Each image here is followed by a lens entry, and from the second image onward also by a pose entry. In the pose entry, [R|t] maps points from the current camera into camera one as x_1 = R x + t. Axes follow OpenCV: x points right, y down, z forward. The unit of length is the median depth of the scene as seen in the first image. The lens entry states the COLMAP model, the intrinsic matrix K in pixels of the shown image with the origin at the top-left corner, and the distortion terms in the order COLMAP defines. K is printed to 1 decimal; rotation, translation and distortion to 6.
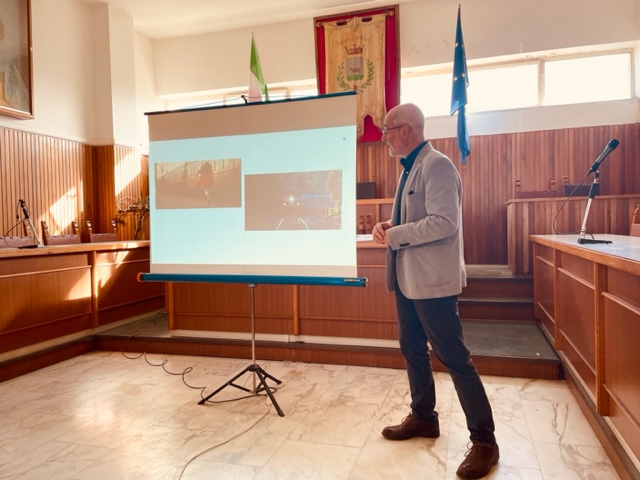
lens RADIAL K [[480.6, 0, 320.7], [0, 480.6, 242.0], [0, 0, 1]] dist [0.065825, -0.065336]
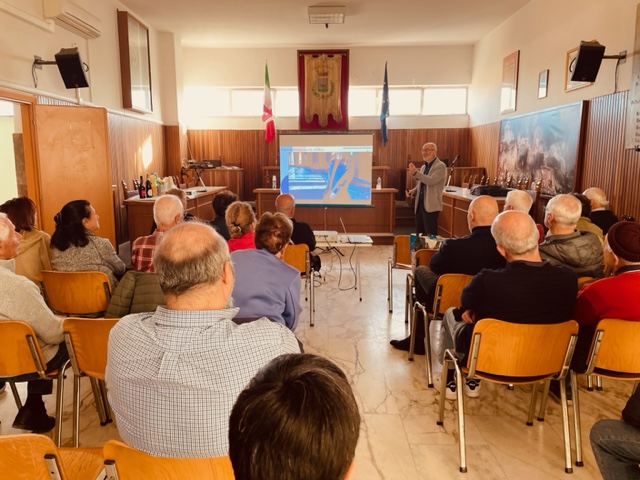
lens RADIAL K [[480.6, 0, 319.8], [0, 480.6, 237.6], [0, 0, 1]] dist [0.065825, -0.065336]
pose [[0.960170, -0.021504, 0.278588, -0.426834], [-0.009104, 0.994097, 0.108113, -0.012626], [-0.279268, -0.106343, 0.954306, -0.666329]]
